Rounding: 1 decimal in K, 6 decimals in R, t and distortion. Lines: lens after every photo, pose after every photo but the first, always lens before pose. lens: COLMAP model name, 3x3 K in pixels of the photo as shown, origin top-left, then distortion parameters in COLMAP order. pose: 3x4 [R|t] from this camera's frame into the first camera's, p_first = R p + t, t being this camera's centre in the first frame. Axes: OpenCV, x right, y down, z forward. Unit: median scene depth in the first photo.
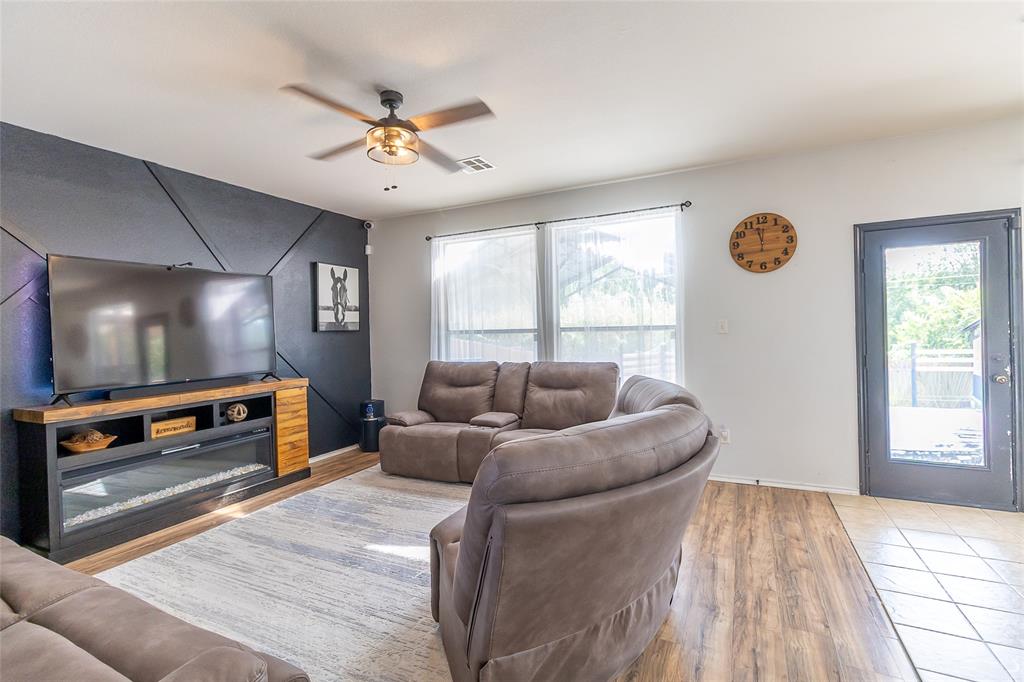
lens RADIAL K [[468.9, 0, 515.4], [0, 468.9, 333.1], [0, 0, 1]] dist [0.002525, 0.000852]
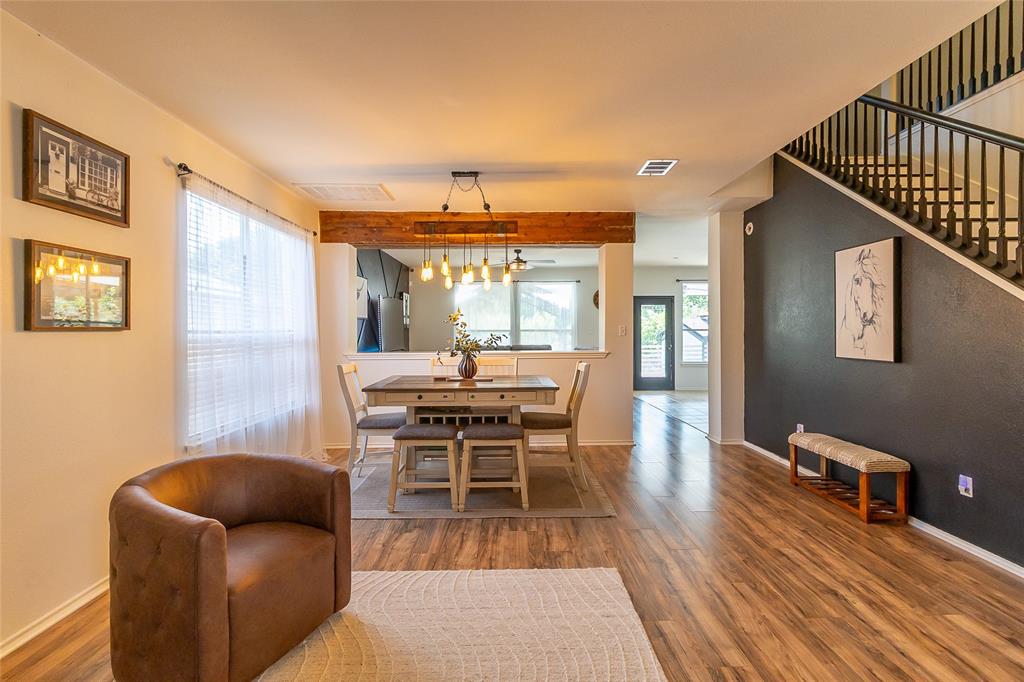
lens RADIAL K [[468.9, 0, 515.4], [0, 468.9, 333.1], [0, 0, 1]] dist [0.002525, 0.000852]
pose [[0.890299, 0.019941, 0.454940, -0.964416], [-0.016893, 0.999799, -0.010764, 0.028753], [-0.455064, 0.001898, 0.890457, -0.968419]]
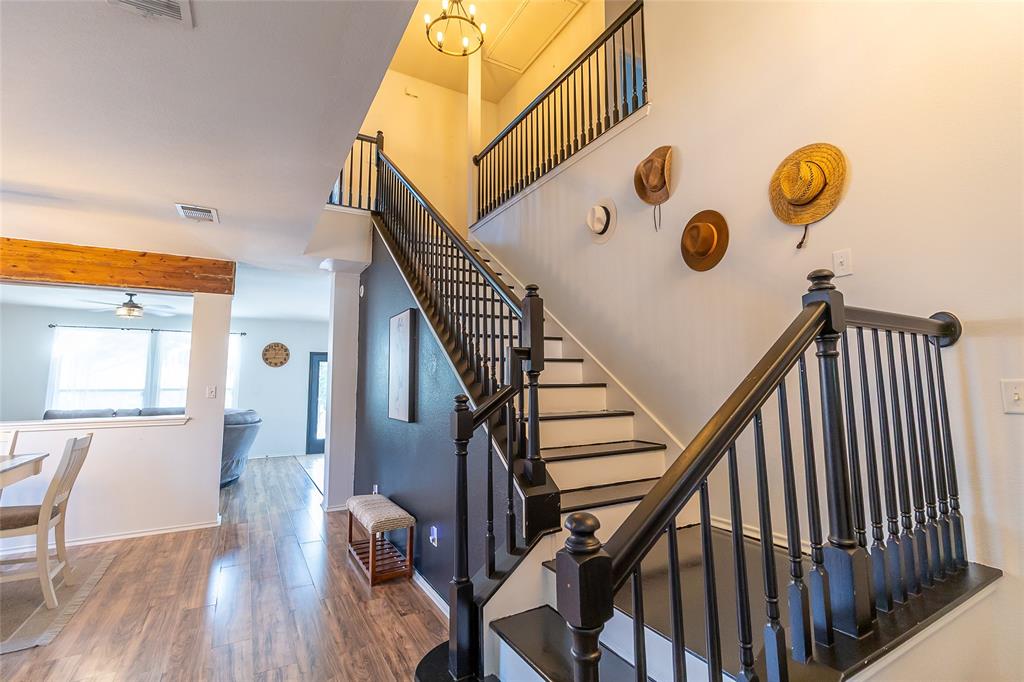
lens RADIAL K [[468.9, 0, 515.4], [0, 468.9, 333.1], [0, 0, 1]] dist [0.002525, 0.000852]
pose [[0.562298, 0.111560, 0.819375, -0.667294], [-0.003217, 0.991146, -0.132740, 0.011552], [-0.826929, 0.072003, 0.557678, -1.186176]]
